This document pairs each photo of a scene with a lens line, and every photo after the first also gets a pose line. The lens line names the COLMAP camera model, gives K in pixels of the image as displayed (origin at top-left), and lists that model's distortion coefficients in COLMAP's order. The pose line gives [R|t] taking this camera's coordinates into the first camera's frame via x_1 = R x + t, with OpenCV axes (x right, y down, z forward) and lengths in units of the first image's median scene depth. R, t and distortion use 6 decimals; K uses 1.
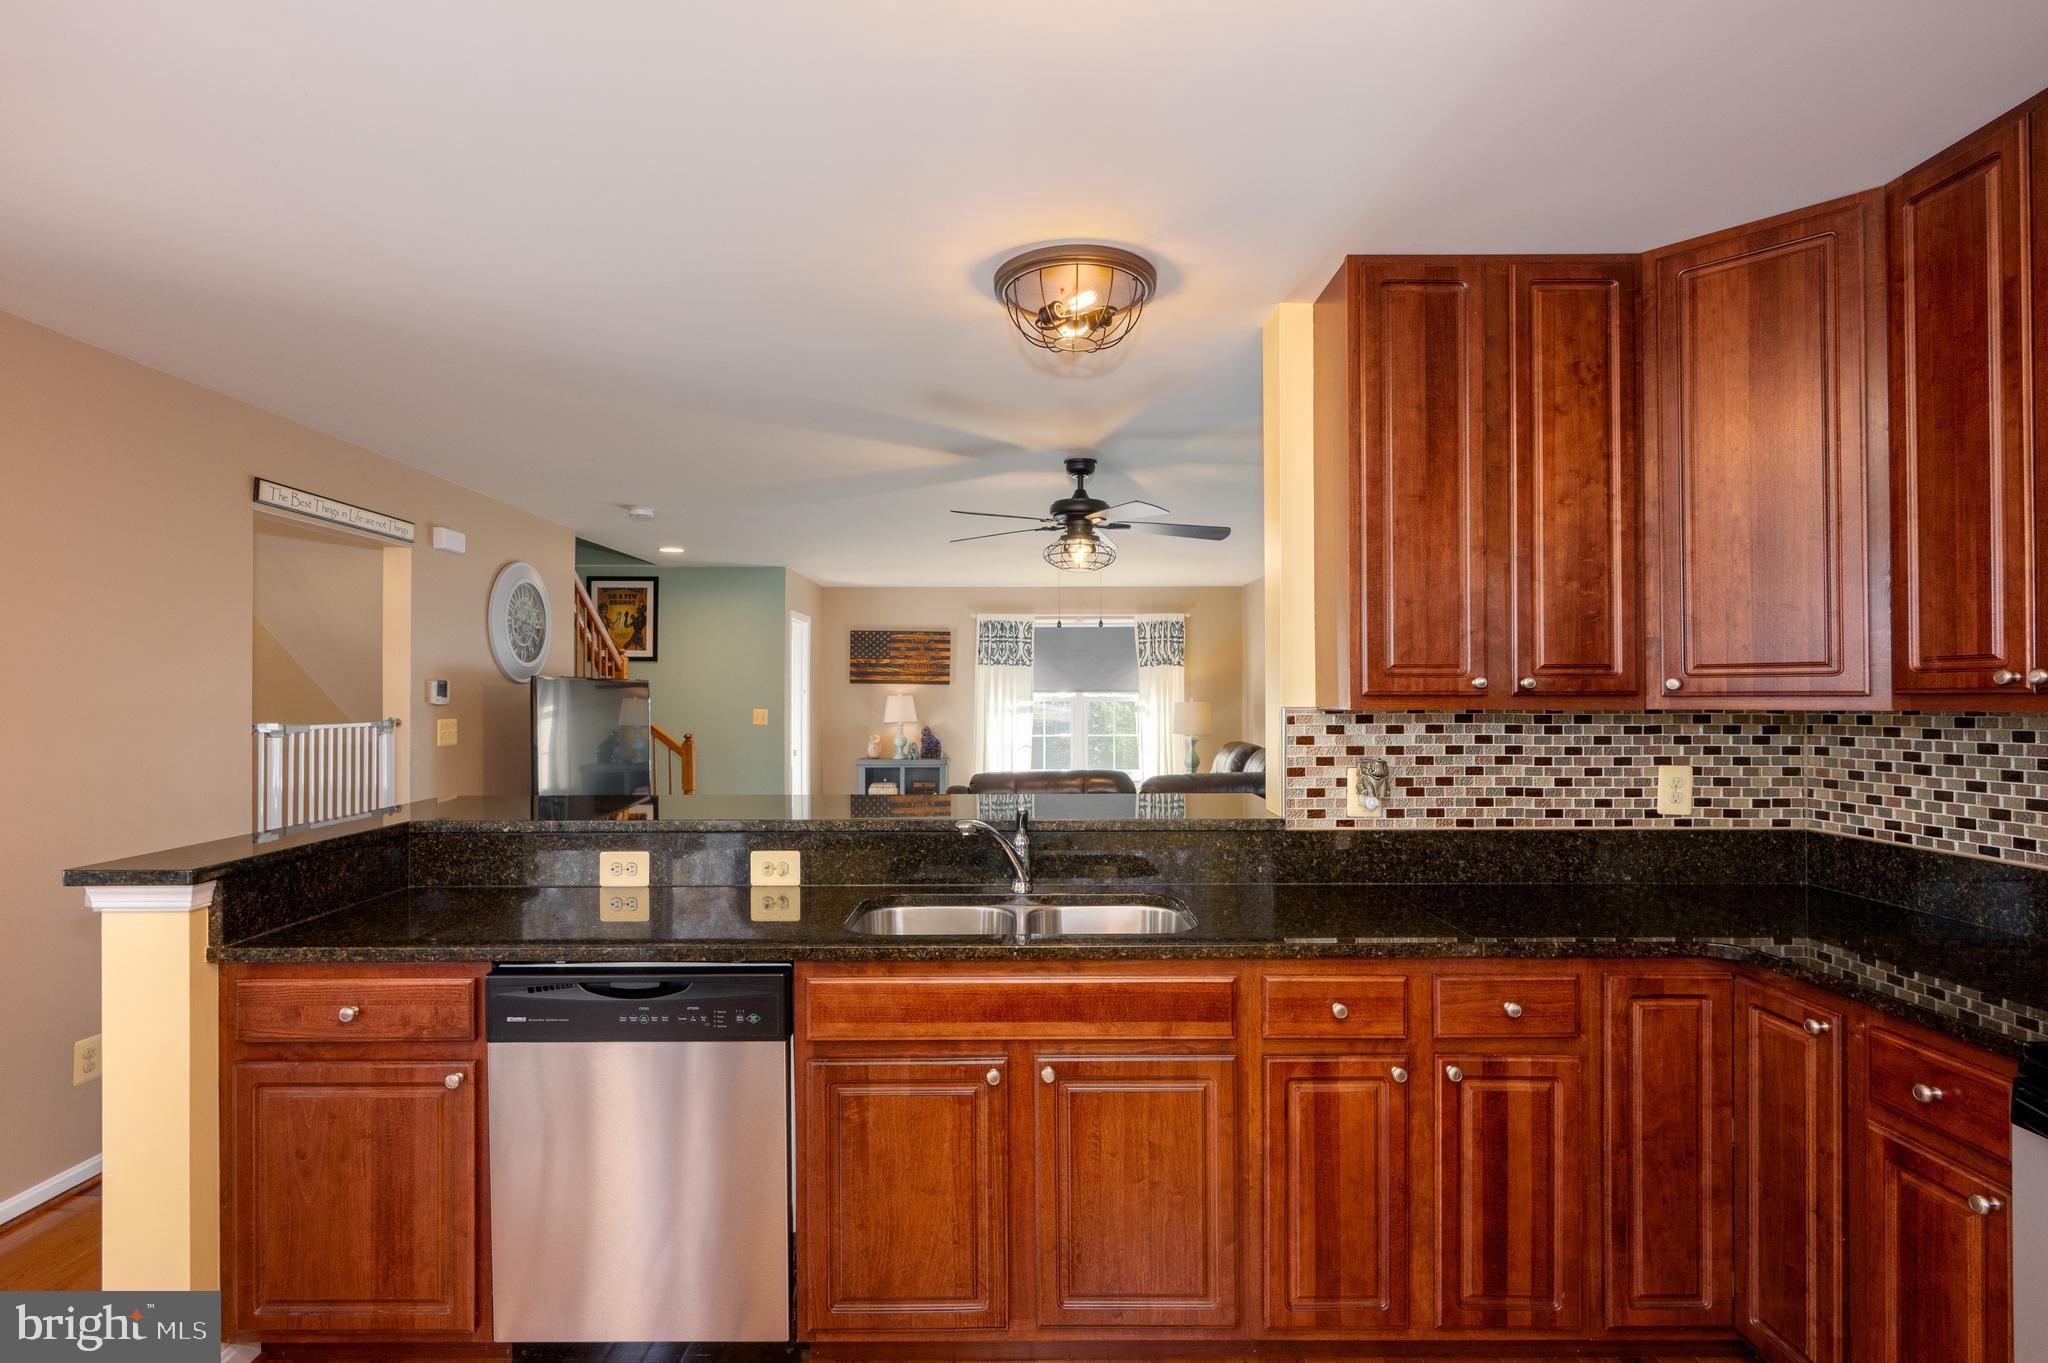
lens RADIAL K [[1013.5, 0, 1021.3], [0, 1013.5, 686.1], [0, 0, 1]] dist [-0.001670, 0.005380]
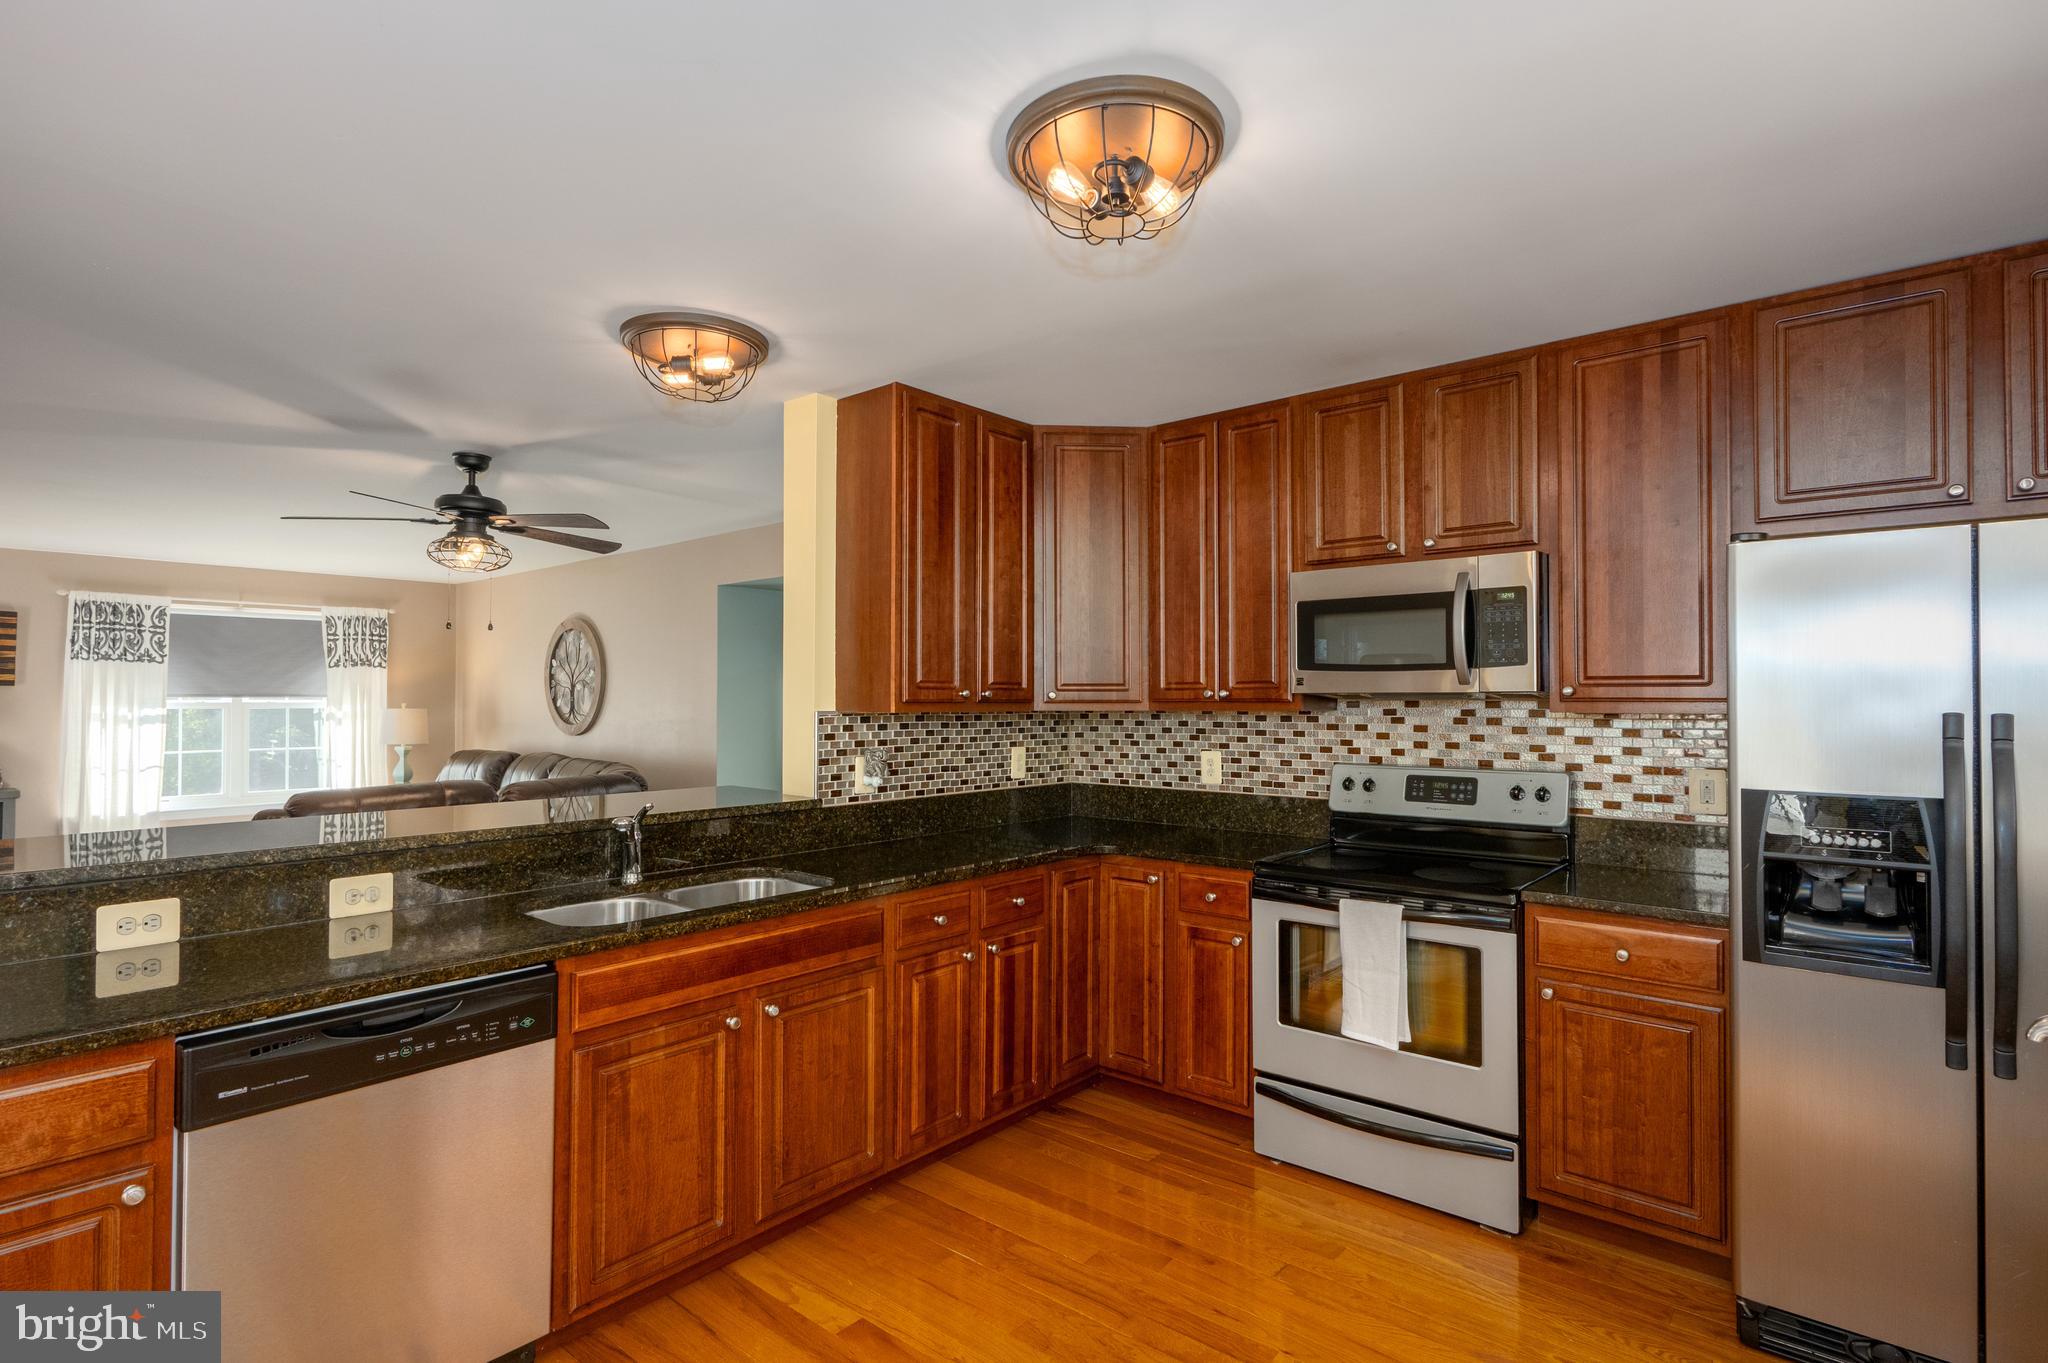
lens RADIAL K [[1013.5, 0, 1021.3], [0, 1013.5, 686.1], [0, 0, 1]] dist [-0.001670, 0.005380]
pose [[0.652993, 0.011901, 0.757270, -0.607667], [-0.007842, 0.999929, -0.008952, -0.001496], [-0.757323, -0.000092, 0.653040, -0.027480]]
